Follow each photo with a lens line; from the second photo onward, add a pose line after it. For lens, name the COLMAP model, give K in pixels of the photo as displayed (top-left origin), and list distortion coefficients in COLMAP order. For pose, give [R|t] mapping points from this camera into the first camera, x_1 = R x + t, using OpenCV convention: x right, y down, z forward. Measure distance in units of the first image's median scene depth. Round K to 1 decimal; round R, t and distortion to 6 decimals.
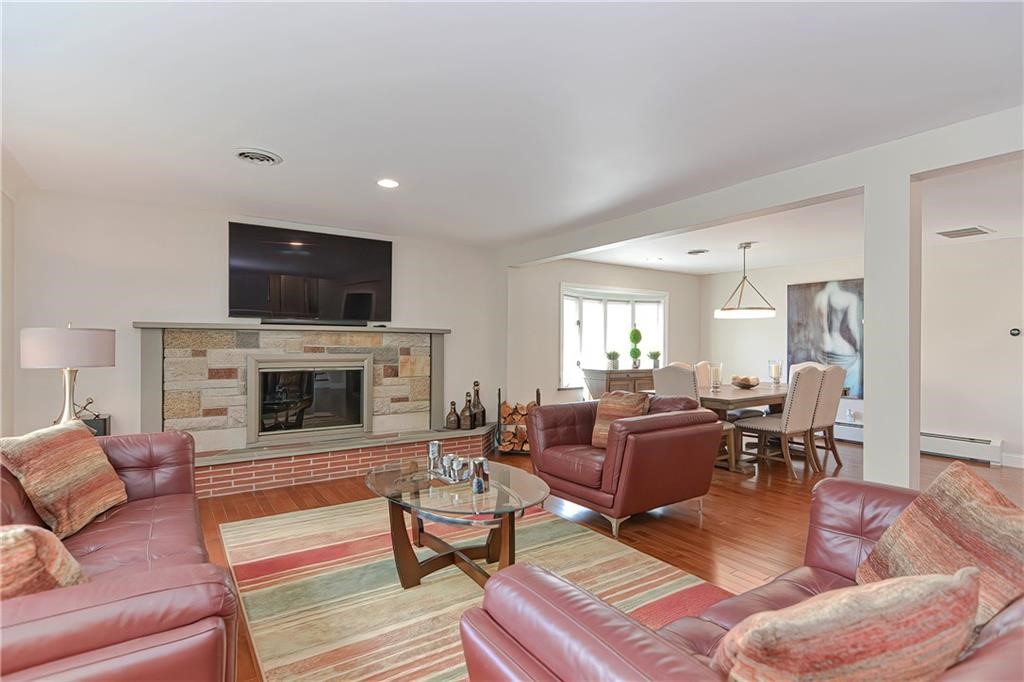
lens RADIAL K [[493.2, 0, 509.1], [0, 493.2, 346.0], [0, 0, 1]] dist [0.011437, -0.005559]
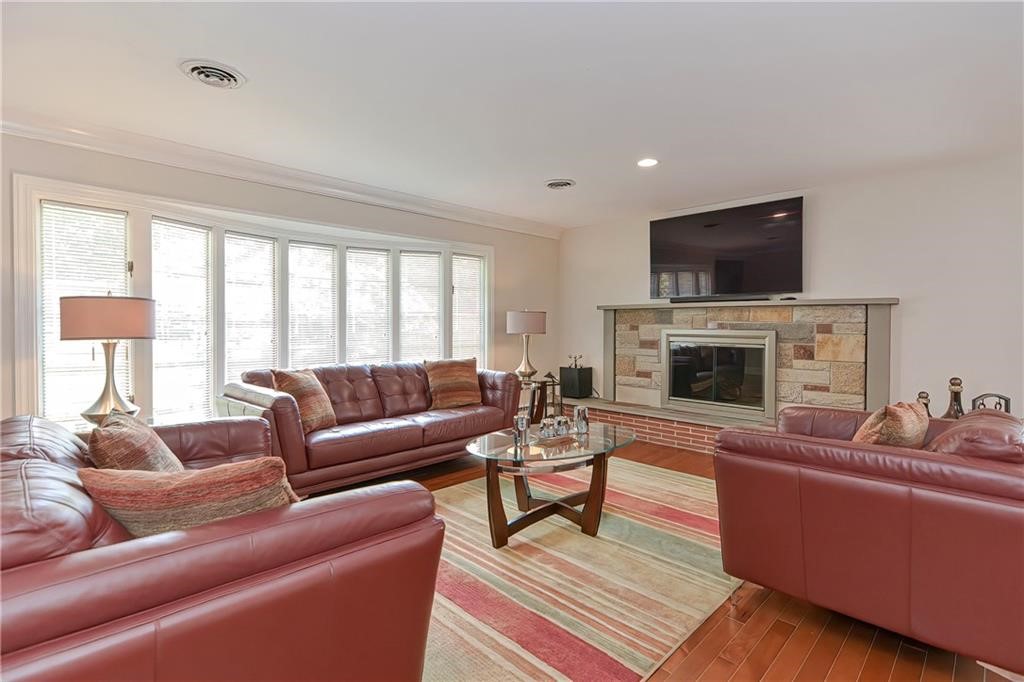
lens RADIAL K [[493.2, 0, 511.6], [0, 493.2, 331.6], [0, 0, 1]] dist [0.011437, -0.005559]
pose [[0.199759, 0.011577, -0.979777, 0.500093], [-0.006041, 0.999926, 0.010584, 0.010862], [0.979826, 0.003805, 0.199814, 0.363504]]
